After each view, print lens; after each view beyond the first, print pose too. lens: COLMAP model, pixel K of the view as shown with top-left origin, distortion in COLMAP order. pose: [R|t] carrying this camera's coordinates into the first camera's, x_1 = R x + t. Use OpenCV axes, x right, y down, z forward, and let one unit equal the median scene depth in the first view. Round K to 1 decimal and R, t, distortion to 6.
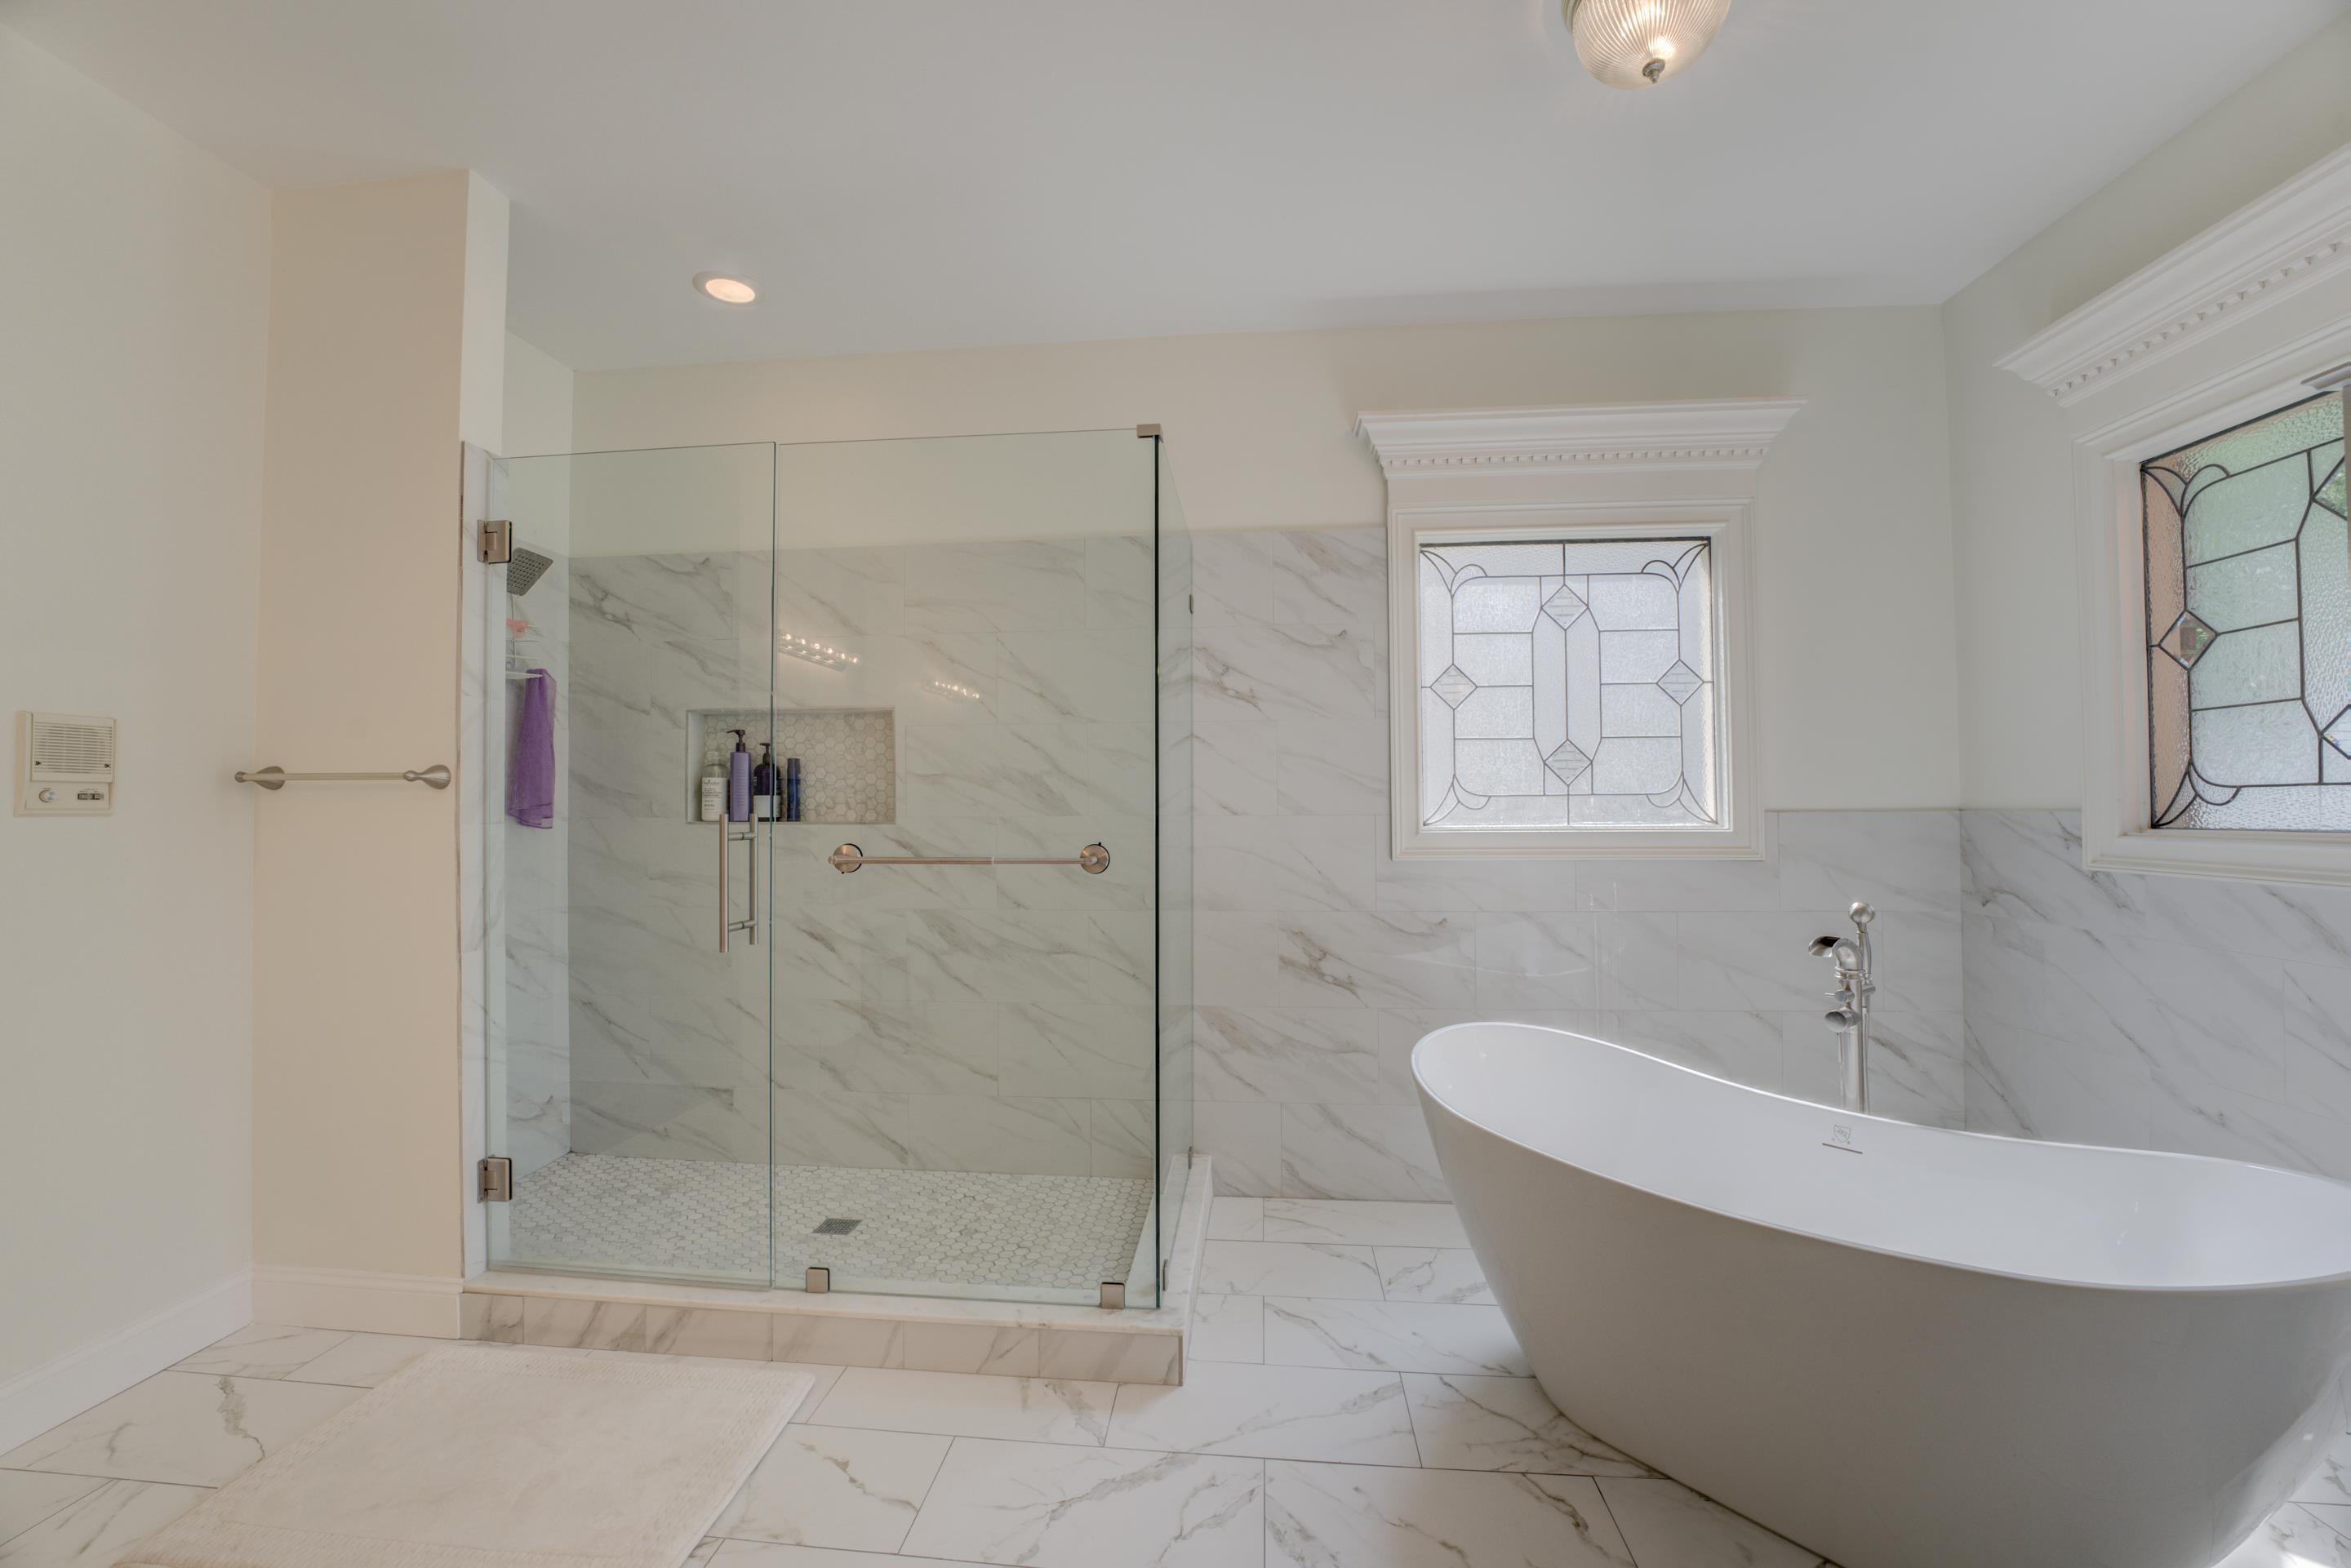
lens RADIAL K [[944.7, 0, 1175.5], [0, 944.7, 784.0], [0, 0, 1]] dist [-0.027980, 0.002808]
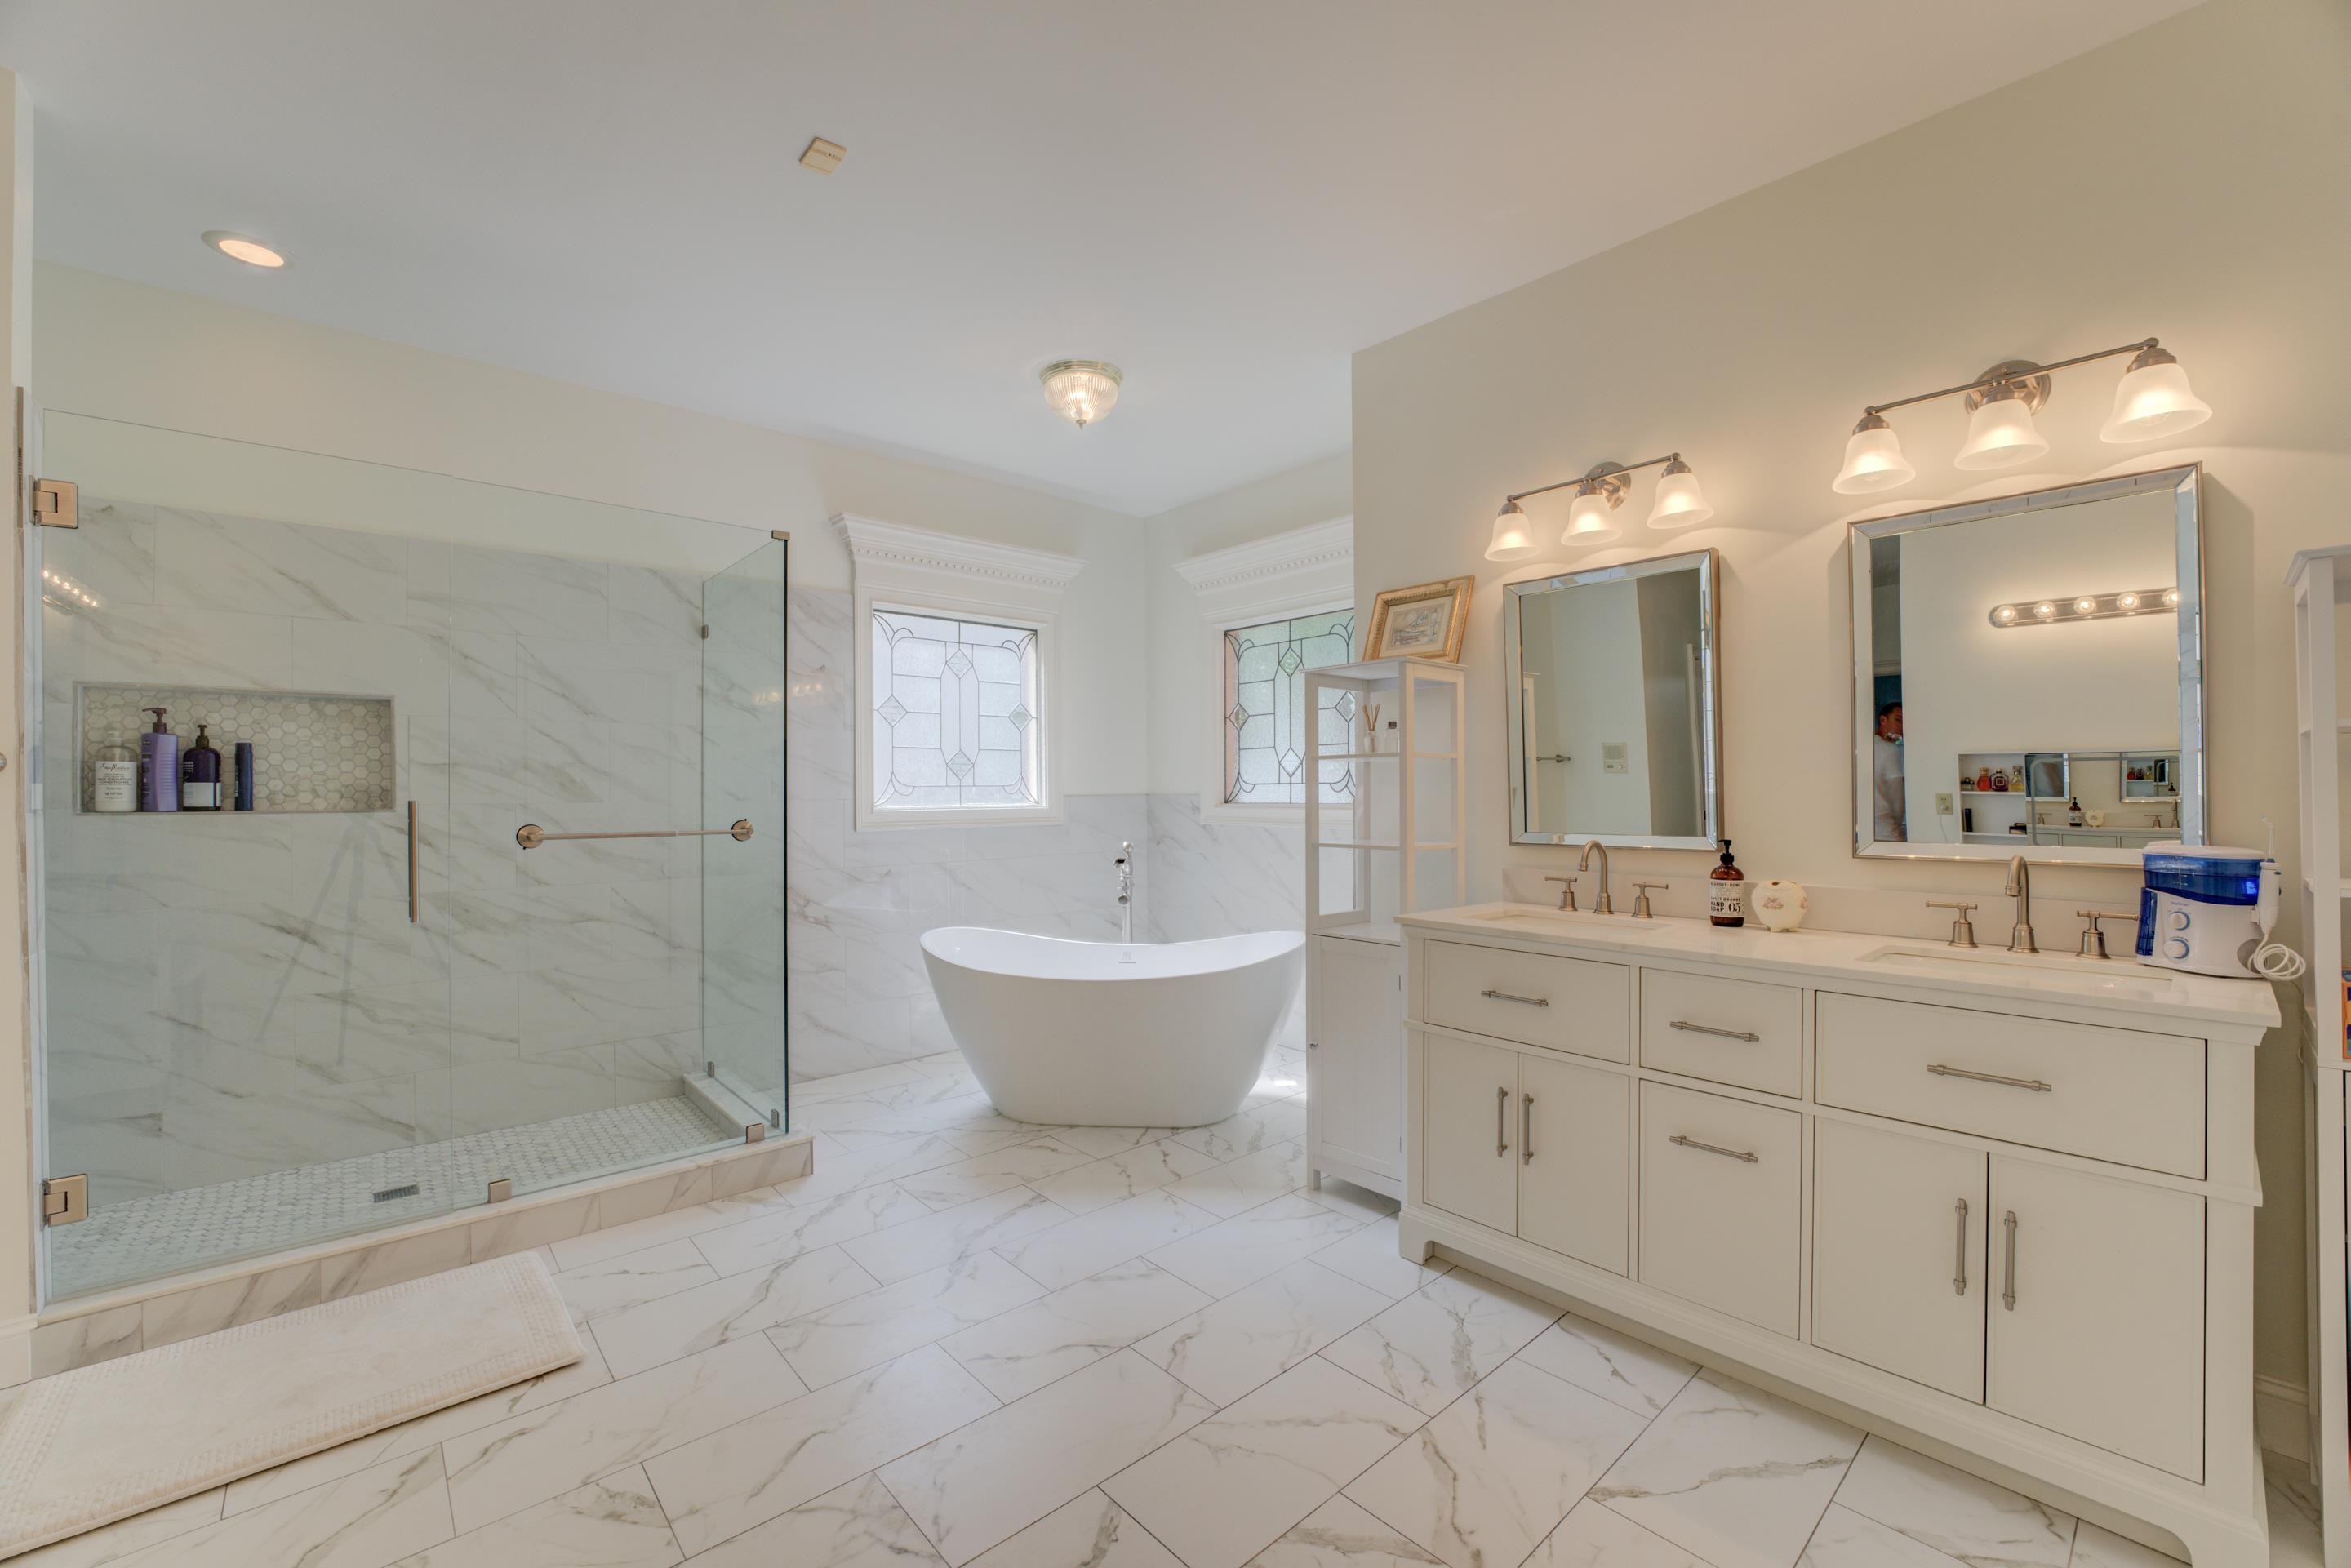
lens RADIAL K [[944.7, 0, 1175.5], [0, 944.7, 784.0], [0, 0, 1]] dist [-0.027980, 0.002808]
pose [[0.675938, 0.005502, 0.736938, -0.484202], [-0.015088, 0.999866, 0.006374, -0.006715], [-0.736804, -0.015427, 0.675931, -0.306841]]
